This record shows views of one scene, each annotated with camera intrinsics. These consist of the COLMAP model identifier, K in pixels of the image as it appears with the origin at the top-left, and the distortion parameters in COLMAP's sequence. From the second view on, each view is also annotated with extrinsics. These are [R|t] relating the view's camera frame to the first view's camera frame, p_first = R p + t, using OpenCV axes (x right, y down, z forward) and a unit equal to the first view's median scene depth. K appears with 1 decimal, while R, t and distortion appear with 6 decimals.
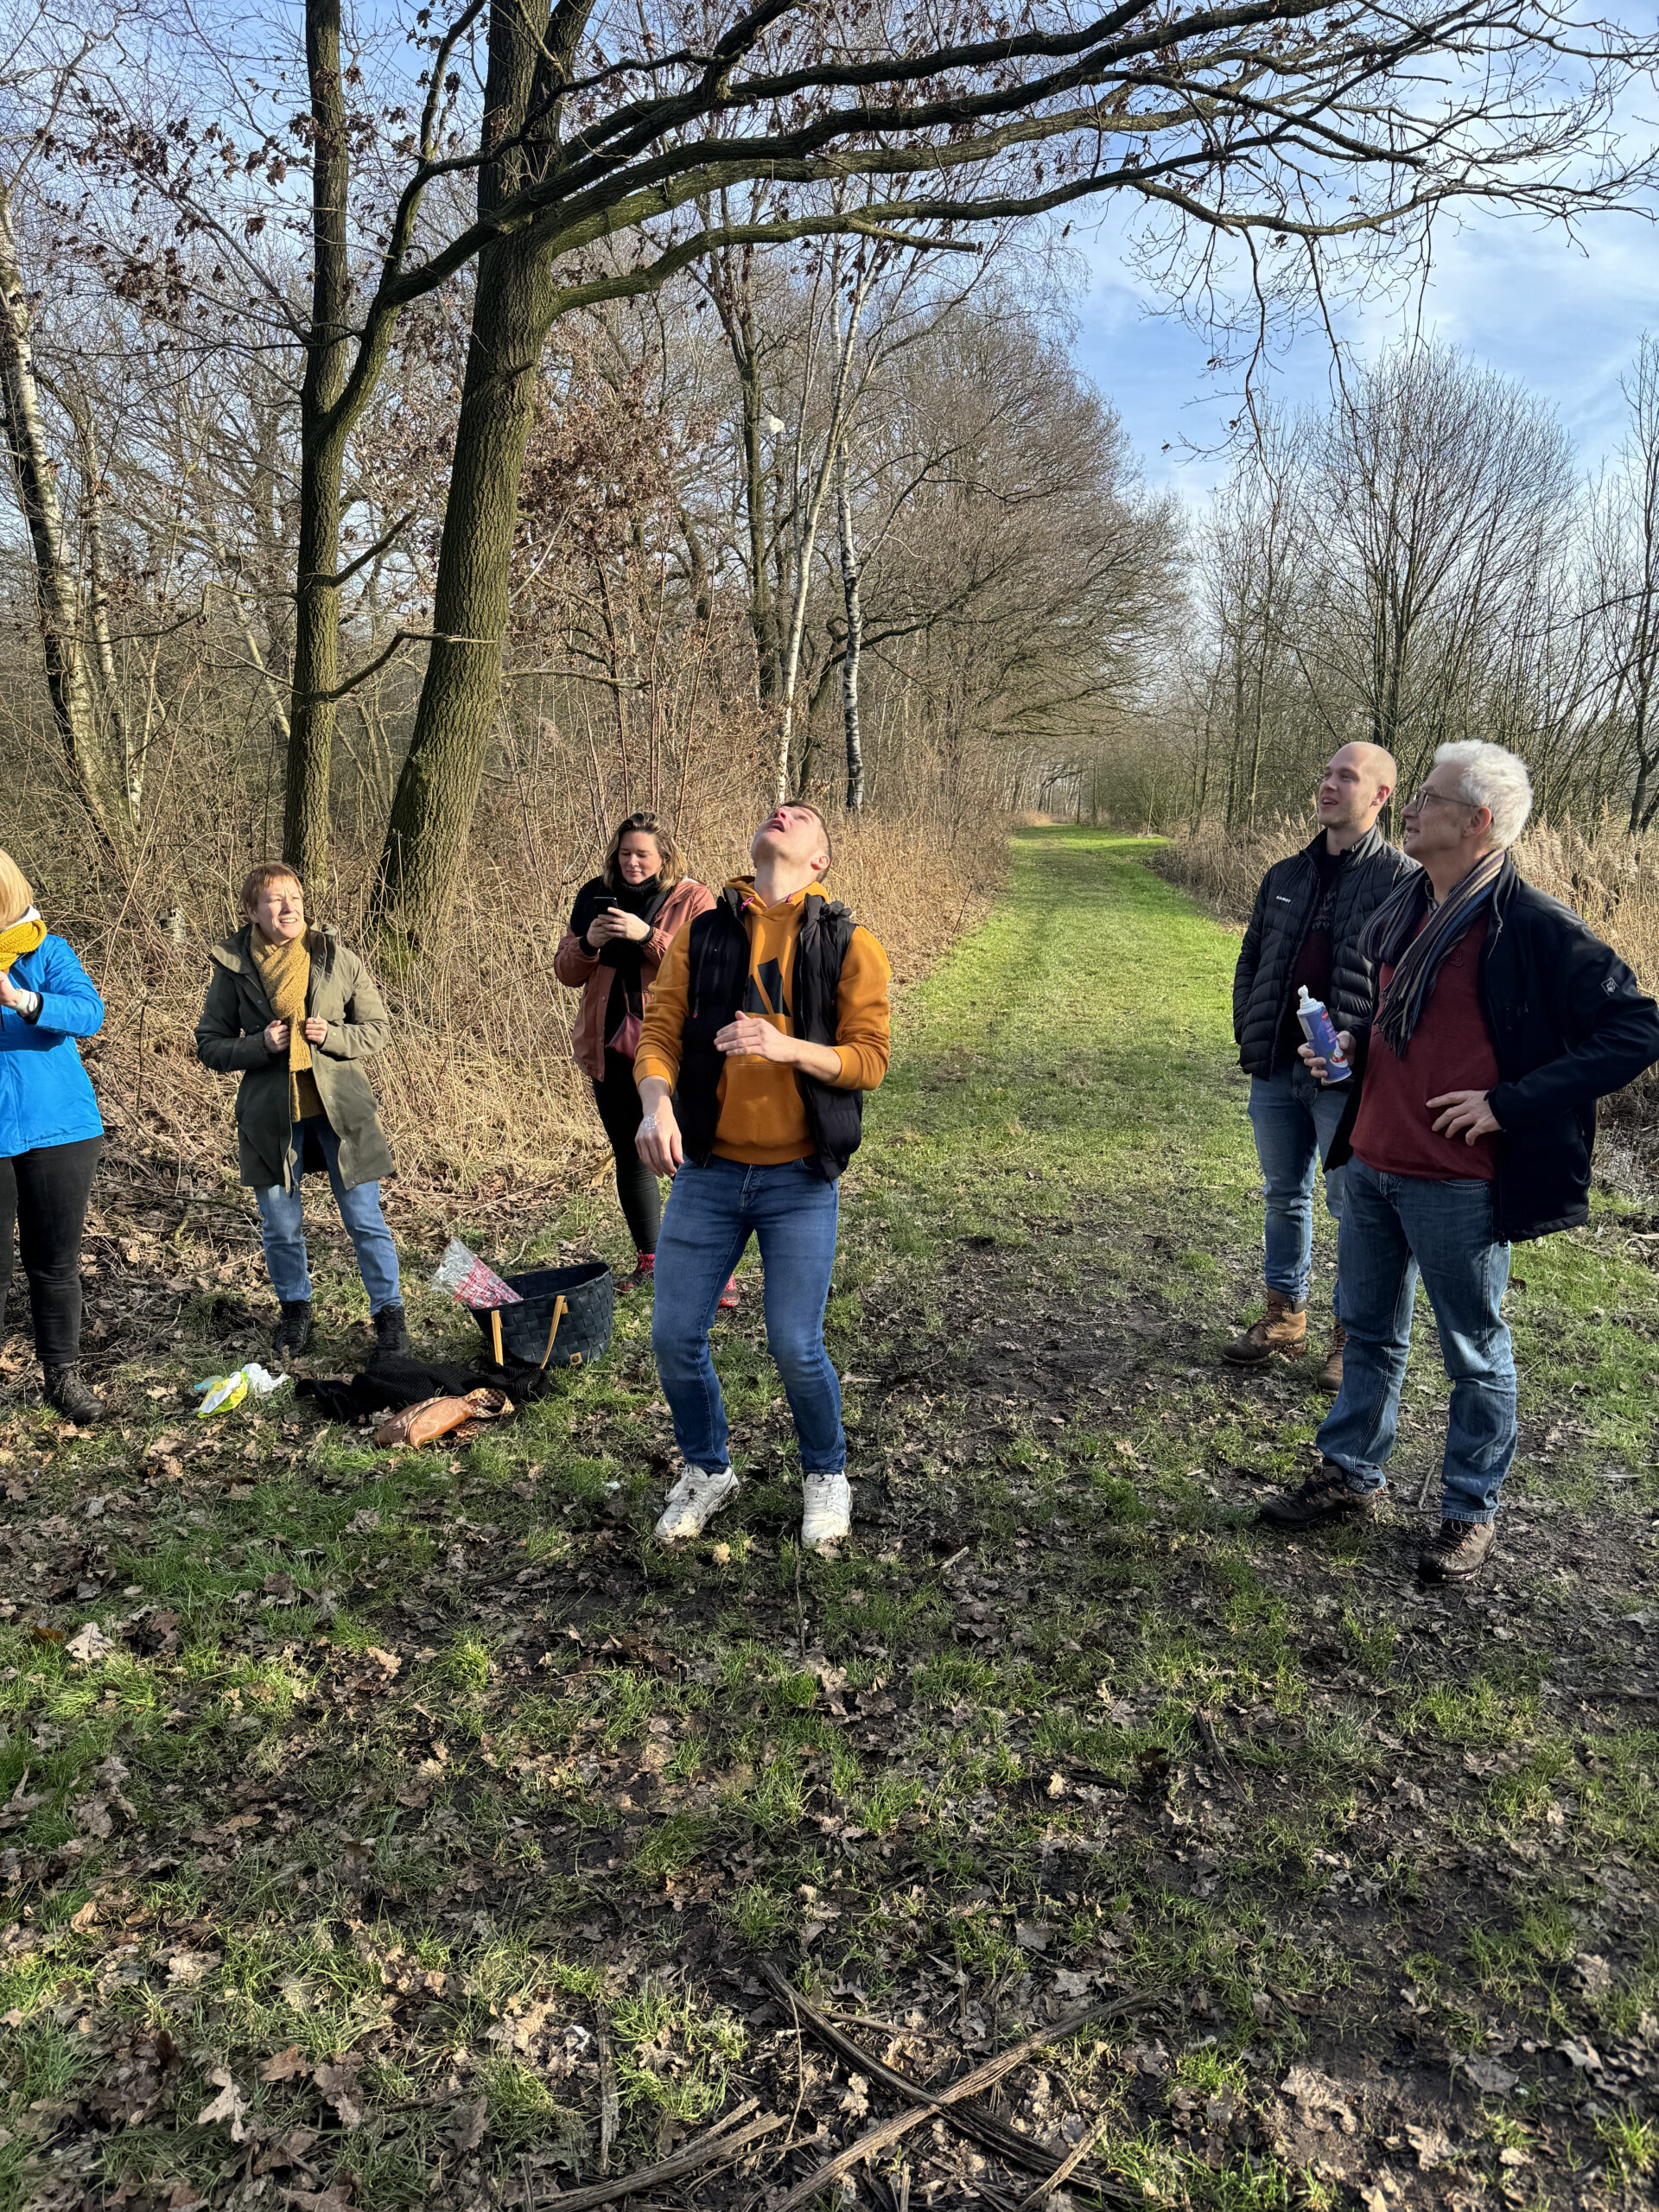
lens RADIAL K [[1507.2, 0, 851.0], [0, 1507.2, 1102.4], [0, 0, 1]] dist [0.072499, -0.136504]
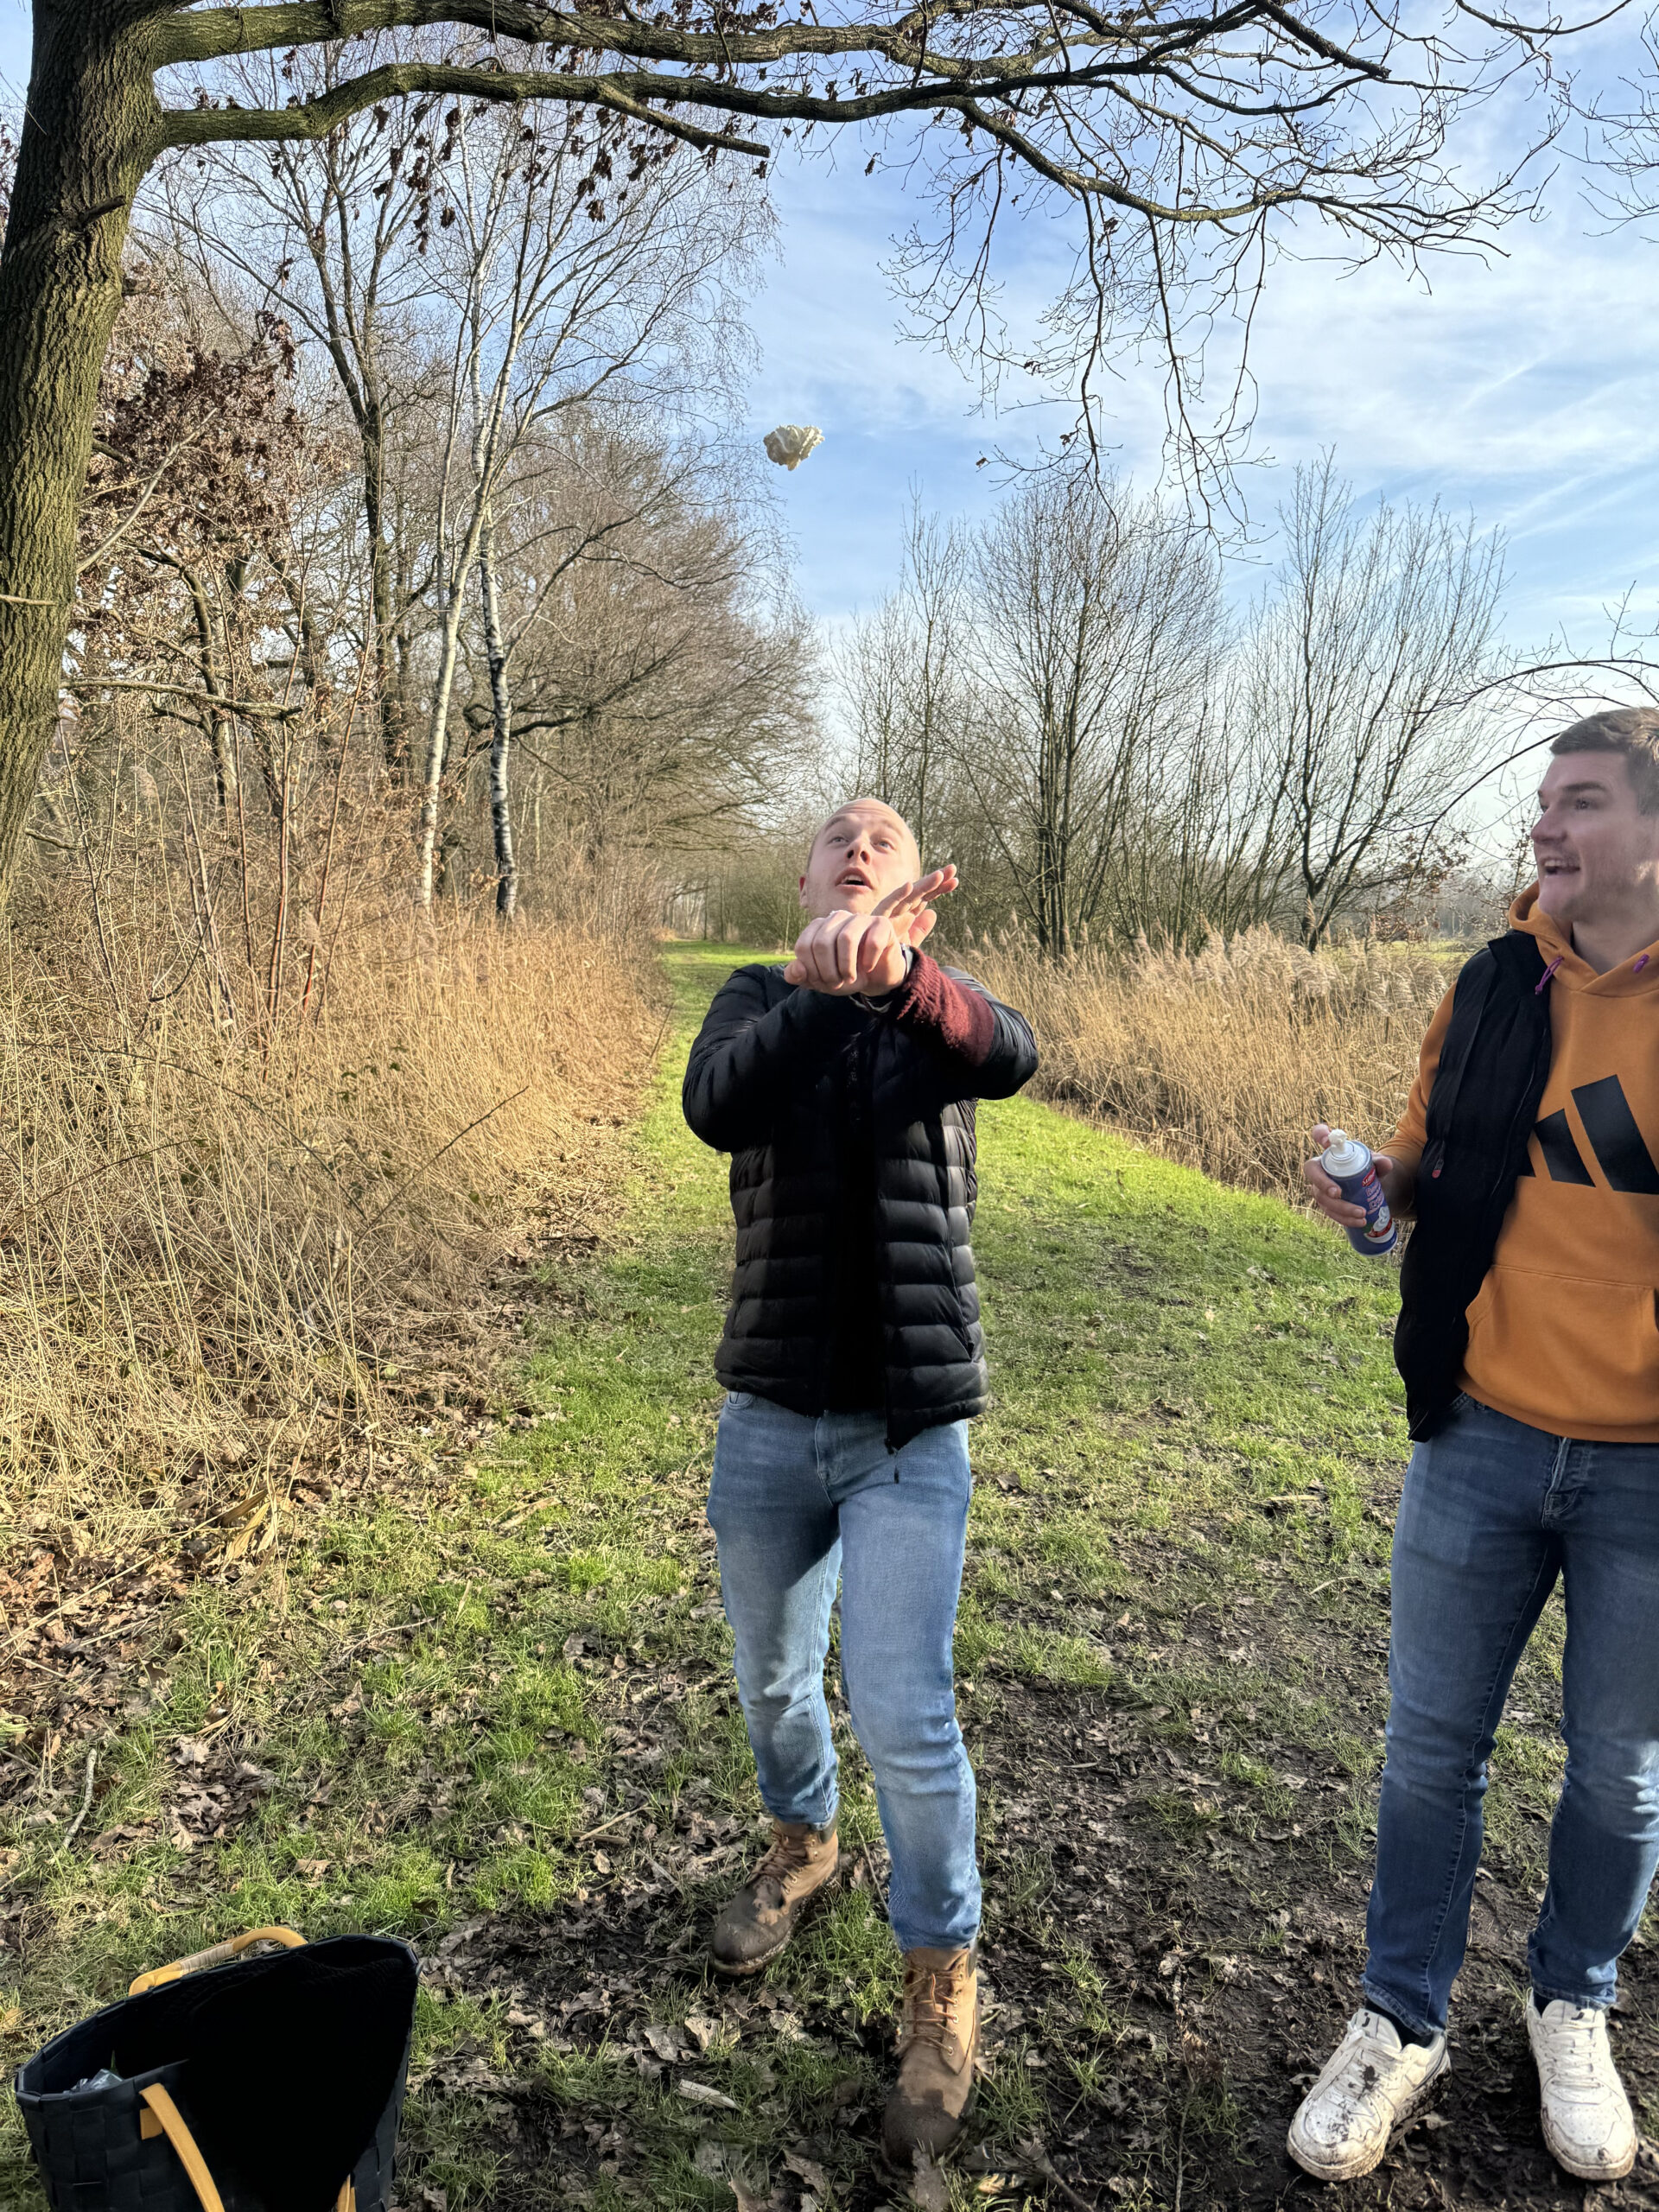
lens RADIAL K [[1507.2, 0, 851.0], [0, 1507.2, 1102.4], [0, 0, 1]] dist [0.072499, -0.136504]
pose [[0.968689, -0.012377, 0.247967, -0.071508], [0.030741, 0.997051, -0.070321, -0.051316], [-0.246365, 0.075742, 0.966213, 0.328021]]
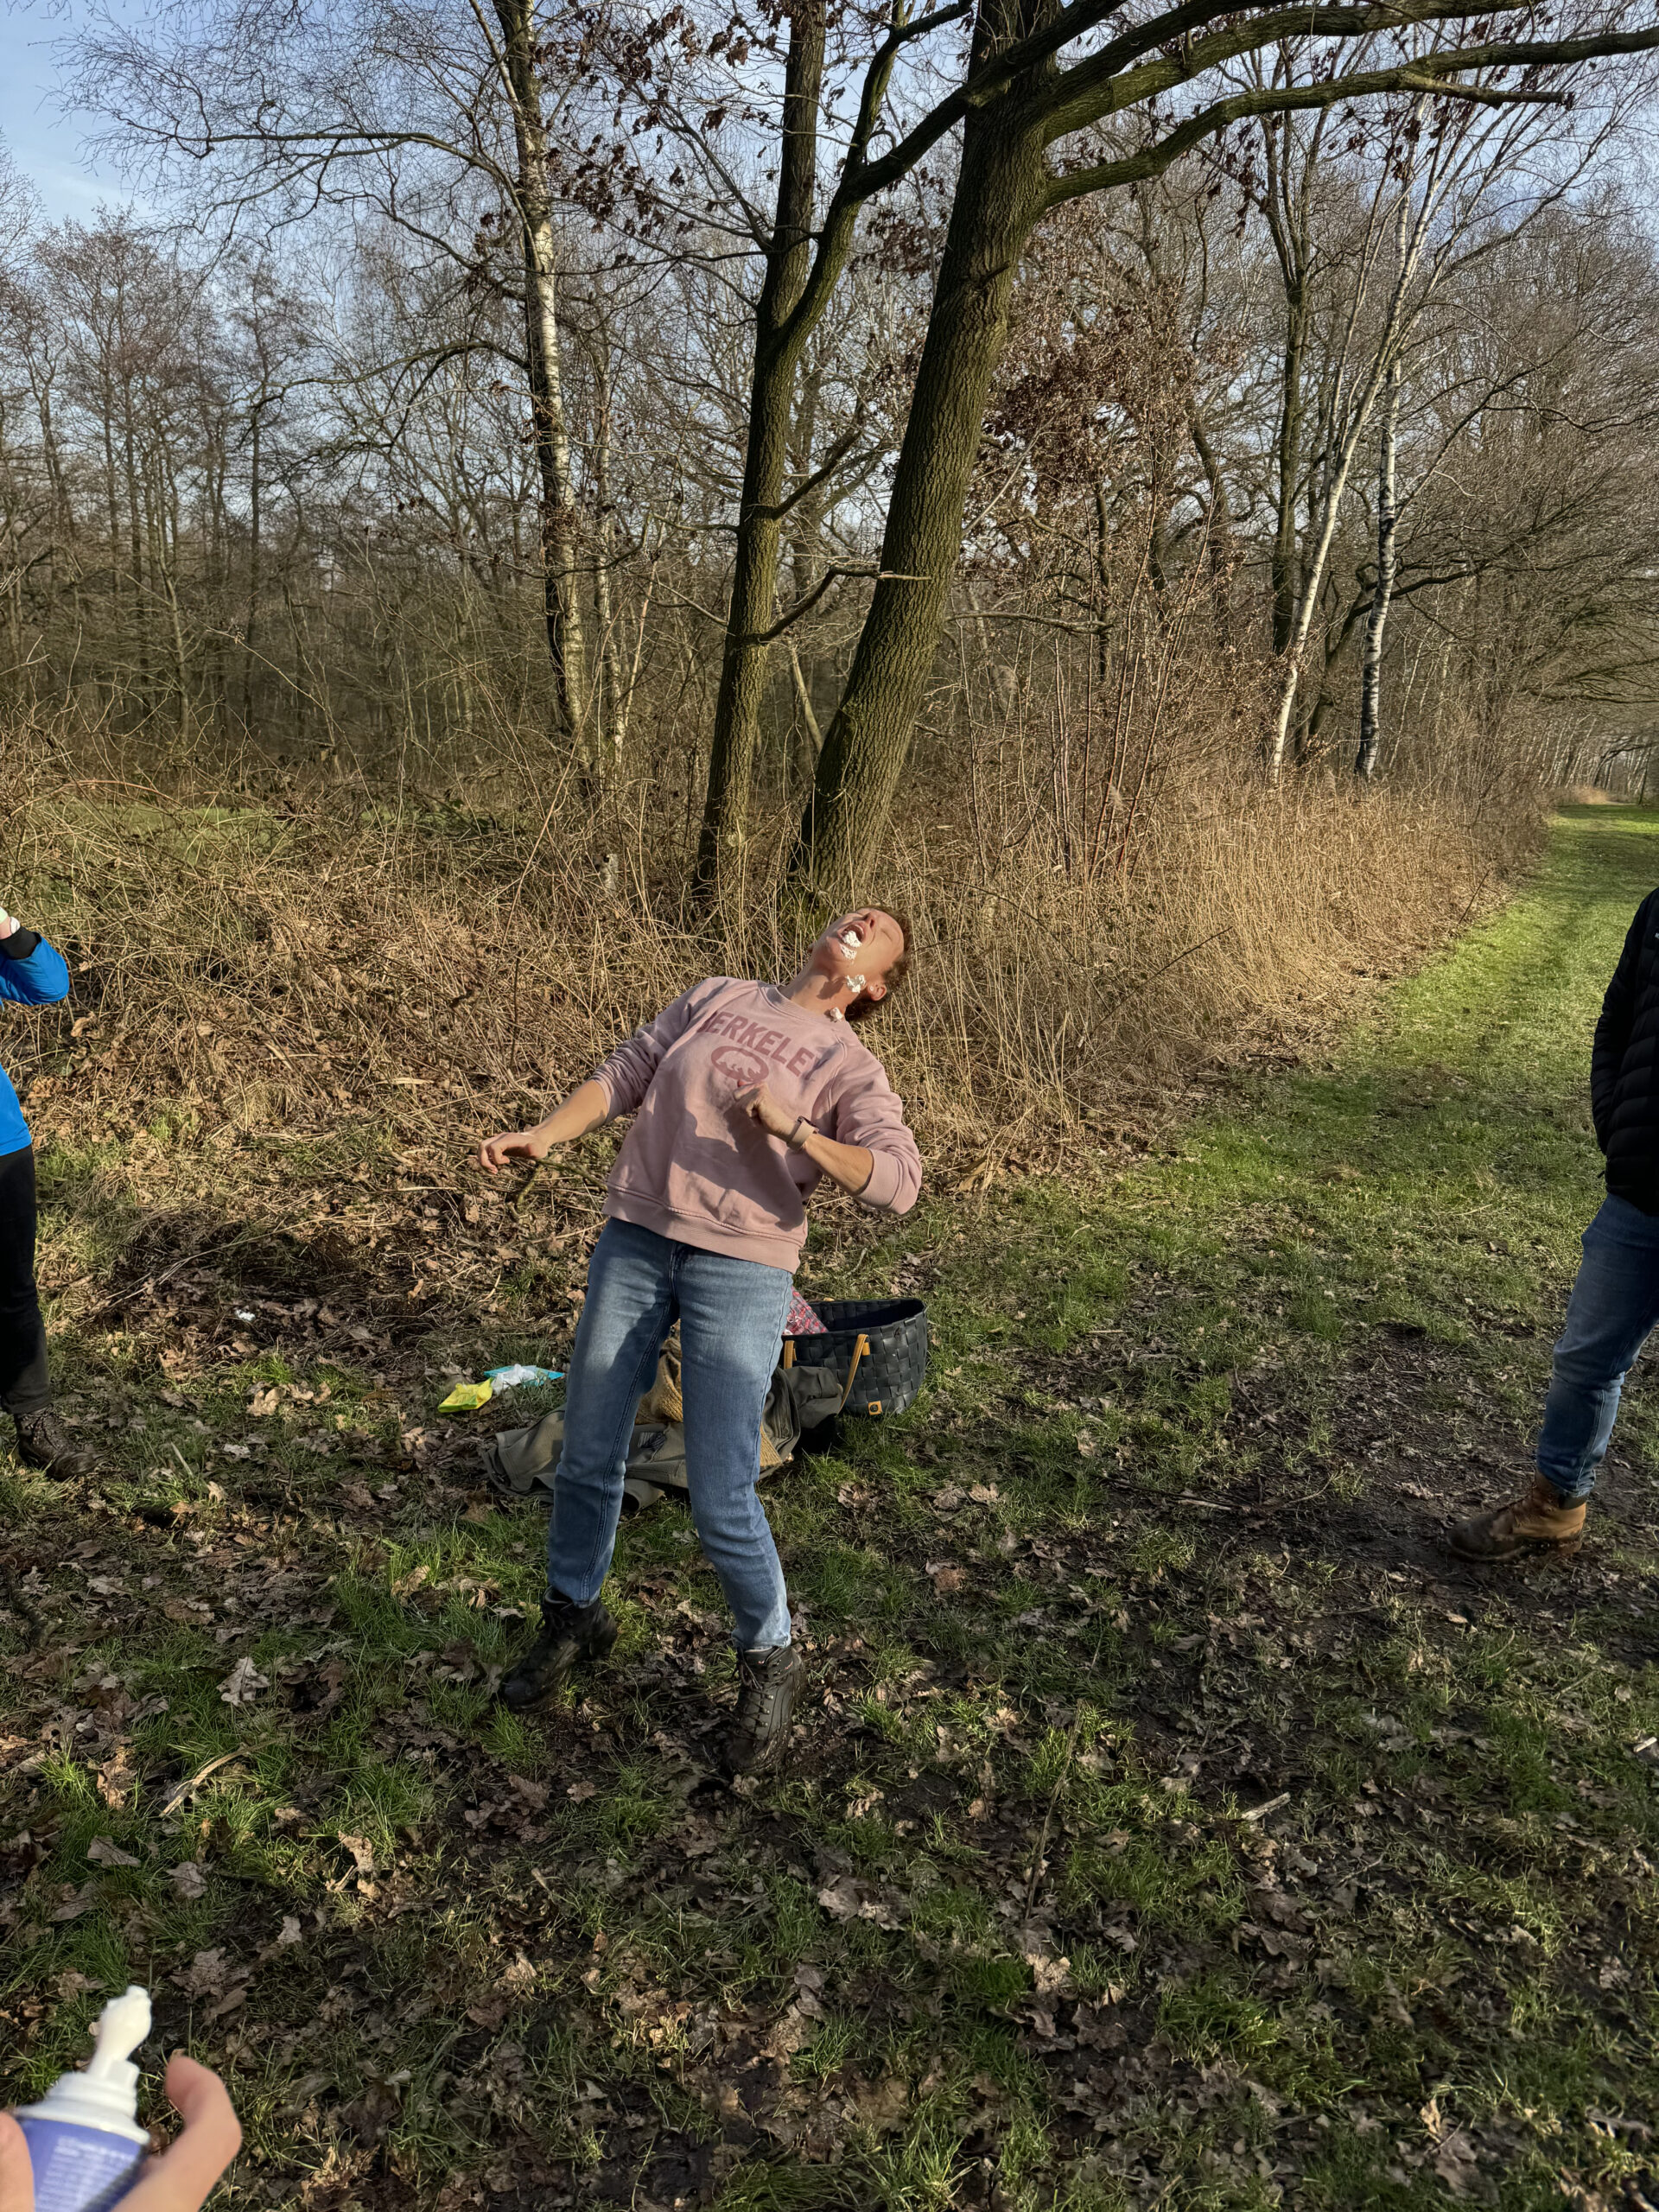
lens RADIAL K [[1525.1, 0, 845.7], [0, 1525.1, 1115.3], [0, 0, 1]] dist [0.074457, -0.112058]
pose [[0.947365, 0.108454, -0.301227, 0.026297], [-0.098615, 0.993981, 0.047727, -0.021122], [0.304590, -0.015510, 0.952357, 0.093965]]
